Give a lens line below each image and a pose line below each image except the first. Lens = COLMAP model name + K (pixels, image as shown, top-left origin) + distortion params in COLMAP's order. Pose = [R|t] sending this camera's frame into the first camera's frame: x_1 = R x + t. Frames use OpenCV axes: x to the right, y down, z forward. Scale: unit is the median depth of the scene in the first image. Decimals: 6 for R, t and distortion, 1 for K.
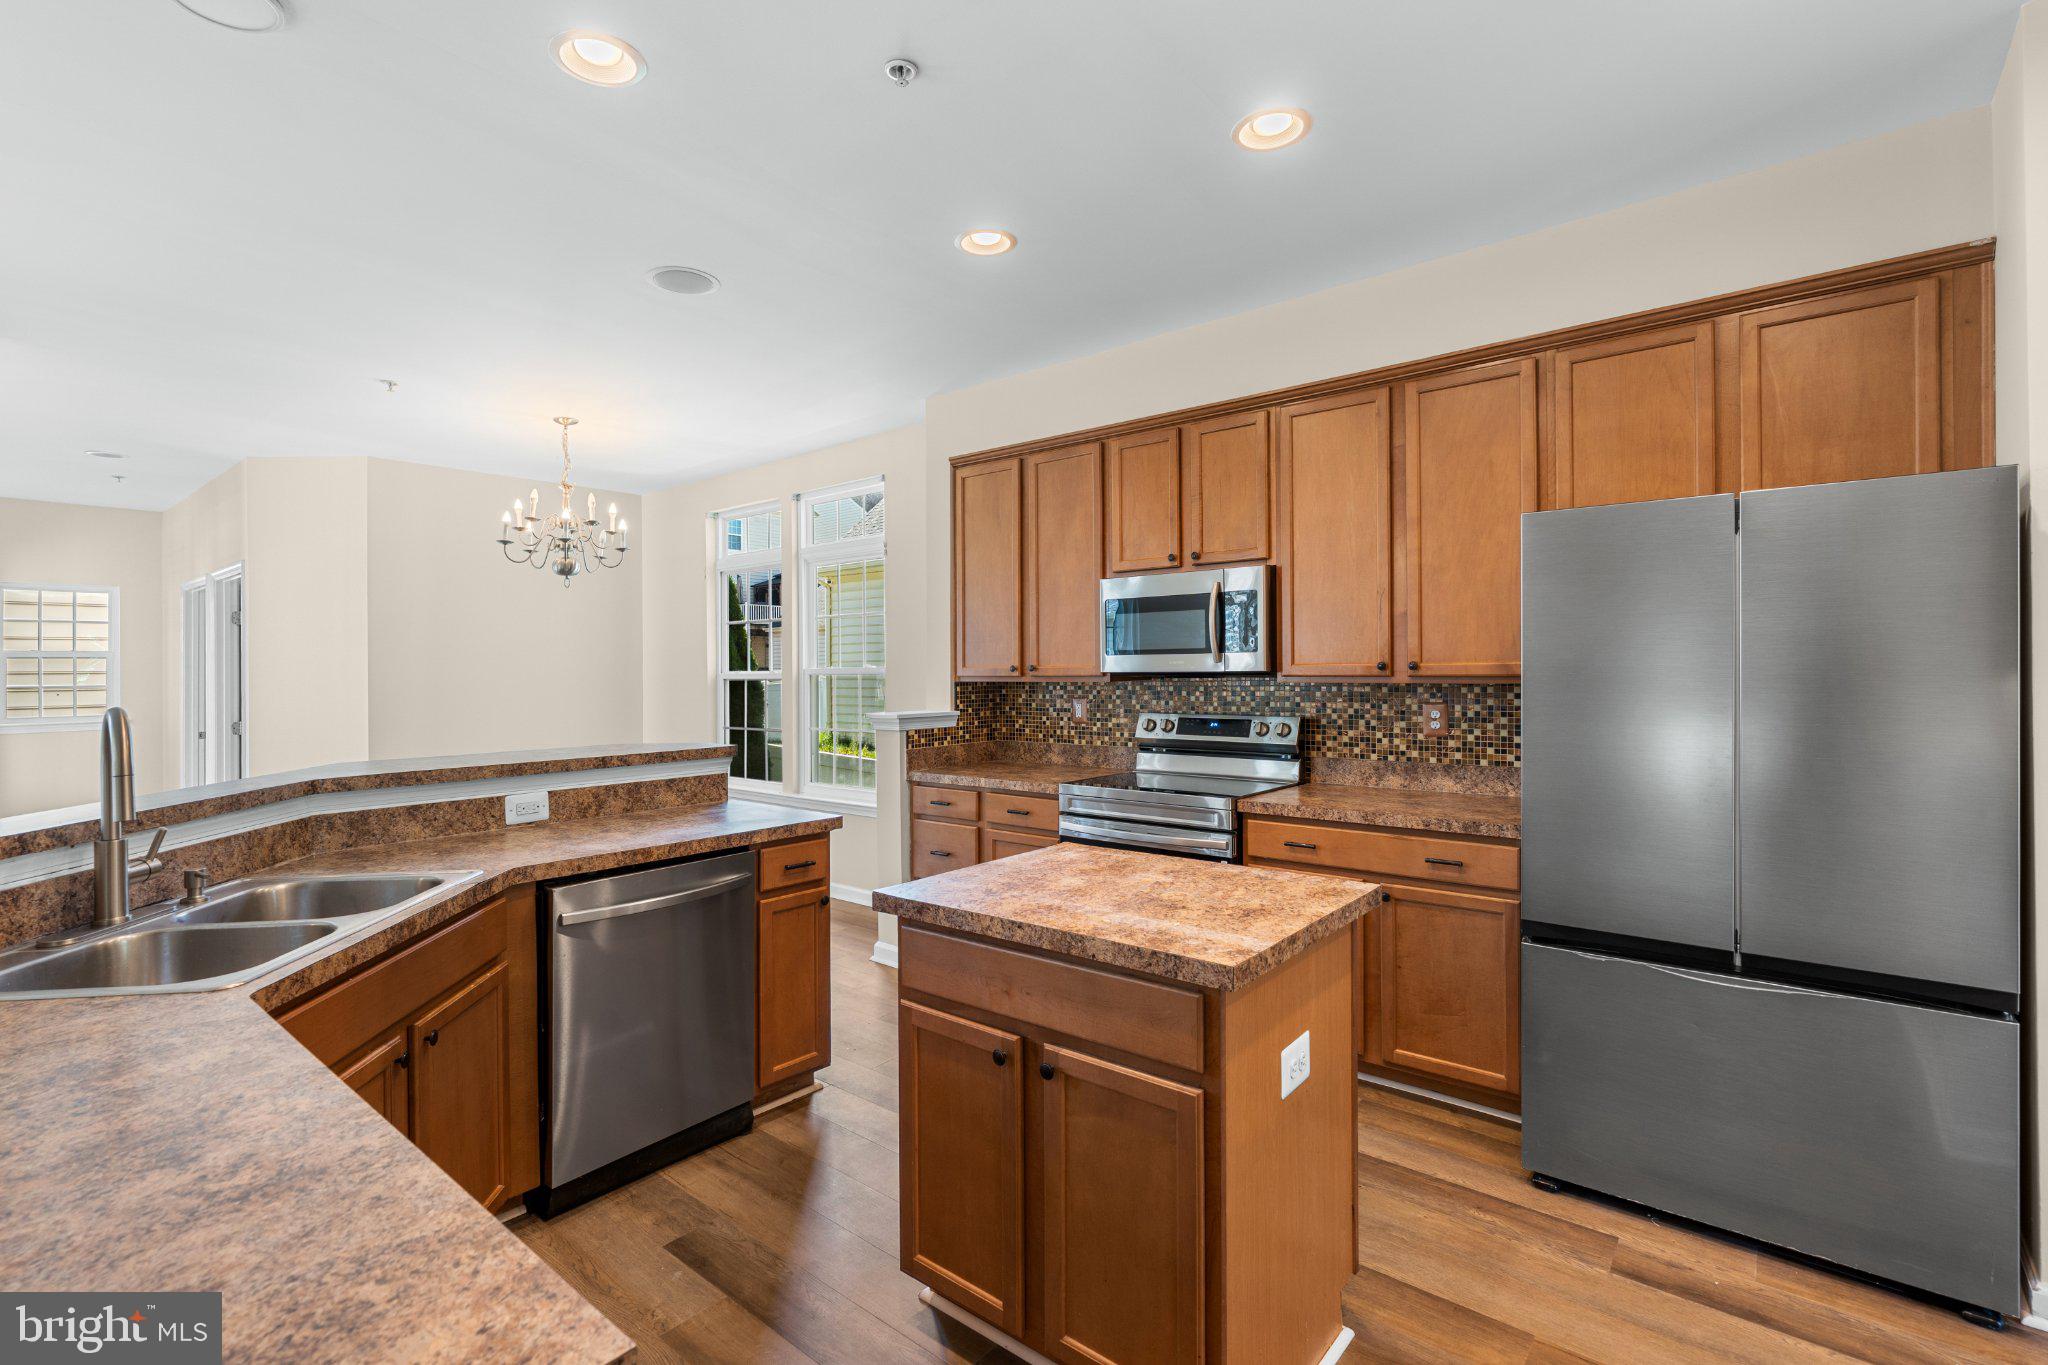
lens RADIAL K [[932.1, 0, 1020.2], [0, 932.1, 677.2], [0, 0, 1]] dist [-0.015240, -0.000215]
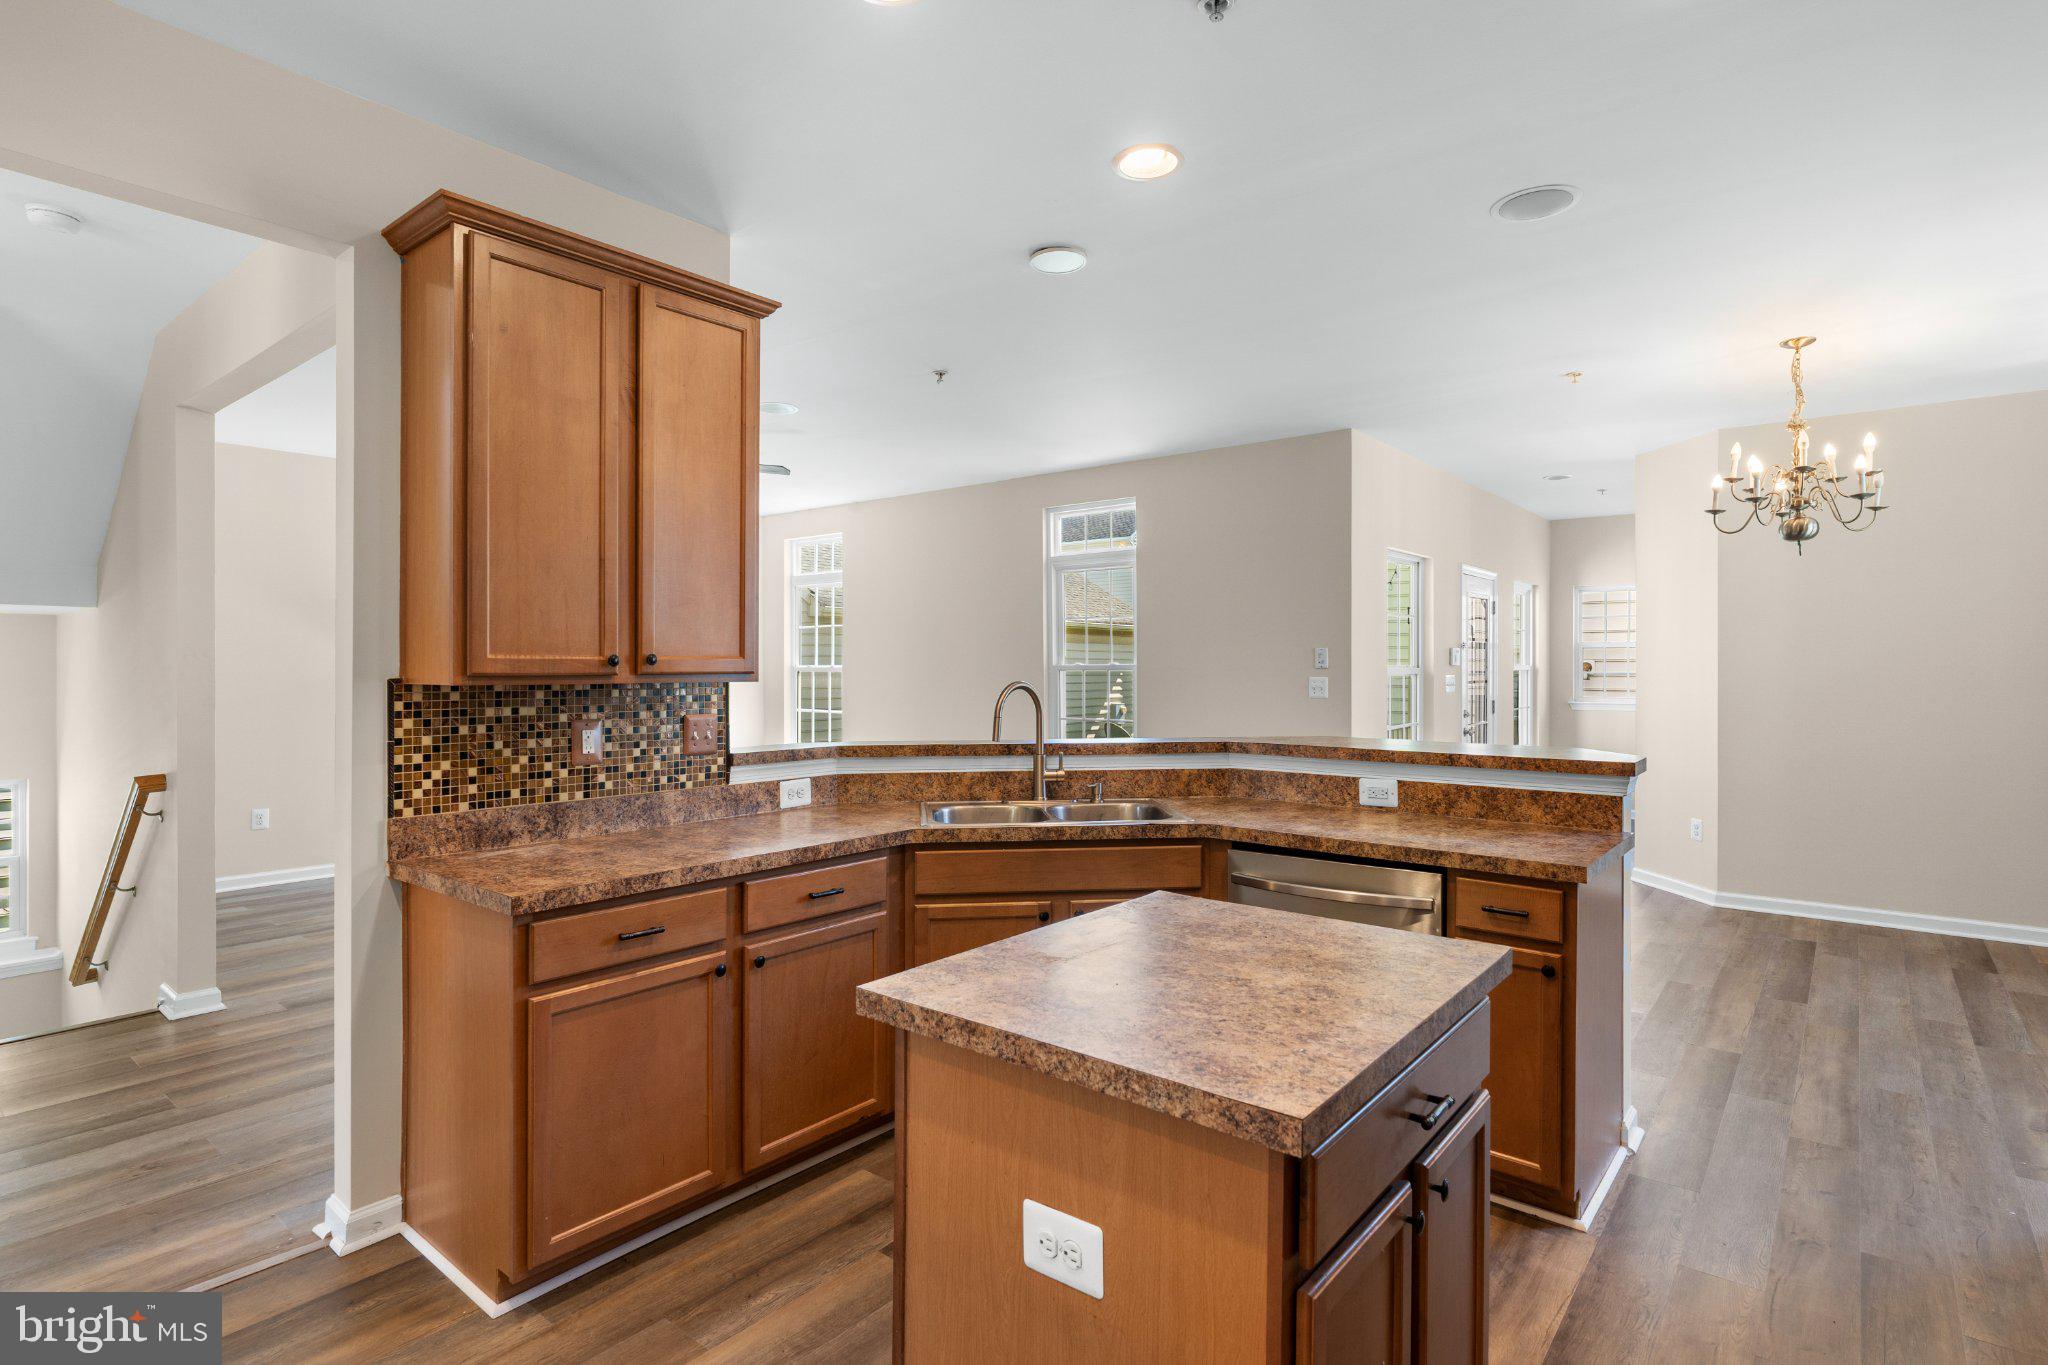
lens RADIAL K [[1031.0, 0, 1024.5], [0, 1031.0, 677.3], [0, 0, 1]] dist [0.002122, 0.000099]
pose [[0.002057, 0.021626, -0.999764, 0.624488], [-0.009308, 0.999723, 0.021606, -0.012322], [0.999955, 0.009262, 0.002258, 0.574786]]
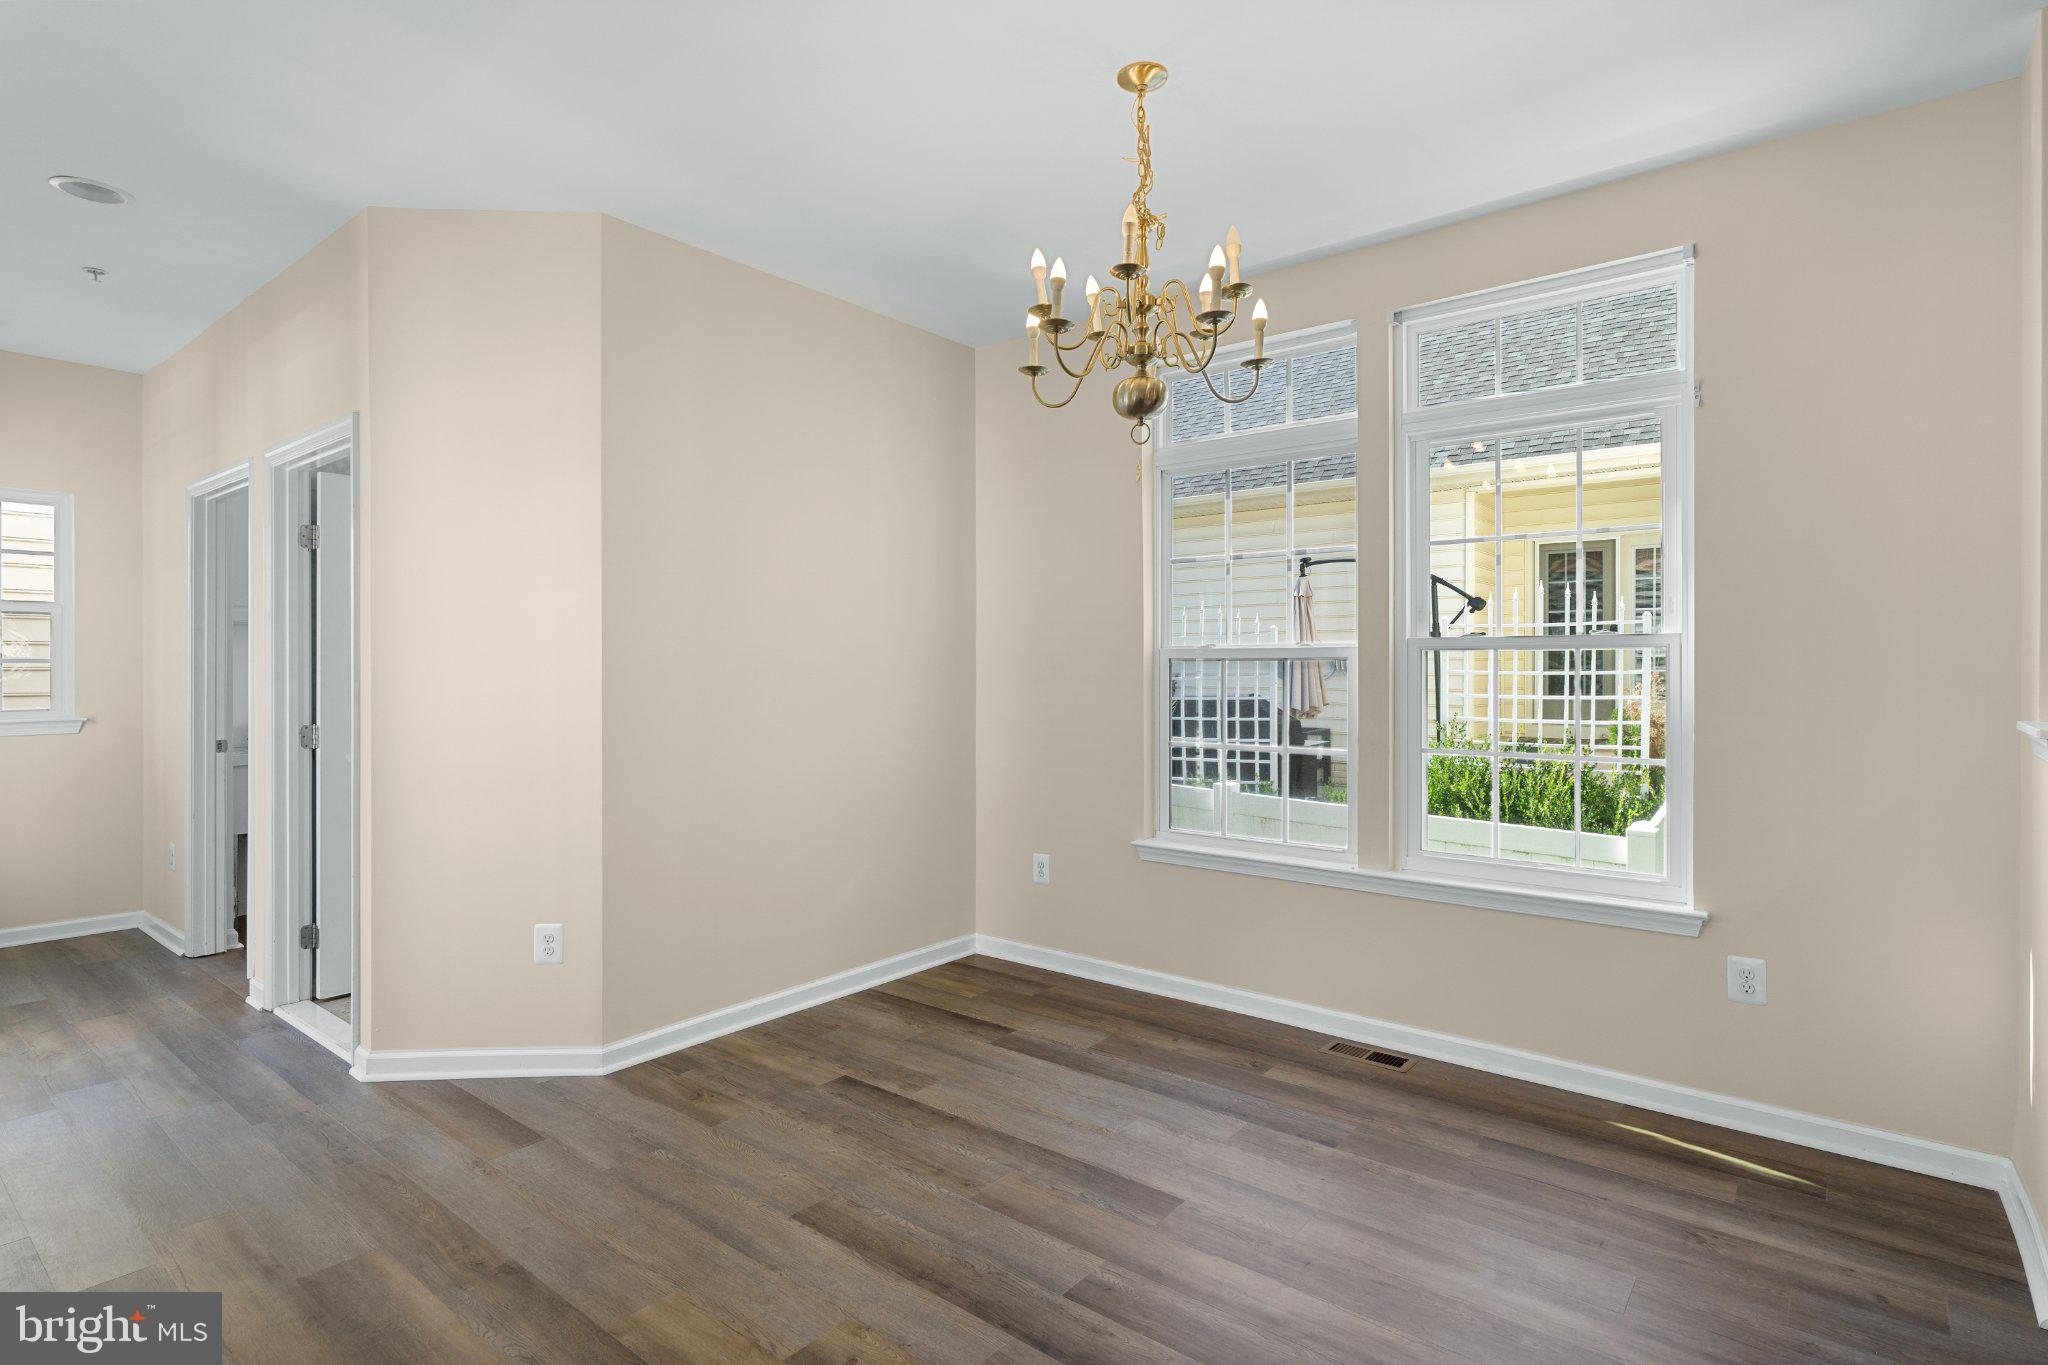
lens RADIAL K [[1031.0, 0, 1026.4], [0, 1031.0, 682.7], [0, 0, 1]] dist [0.002122, 0.000099]
pose [[0.999877, 0.015001, 0.004531, -0.897994], [-0.014988, 0.999883, -0.002912, 0.039414], [-0.004575, 0.002843, 0.999985, 0.810015]]
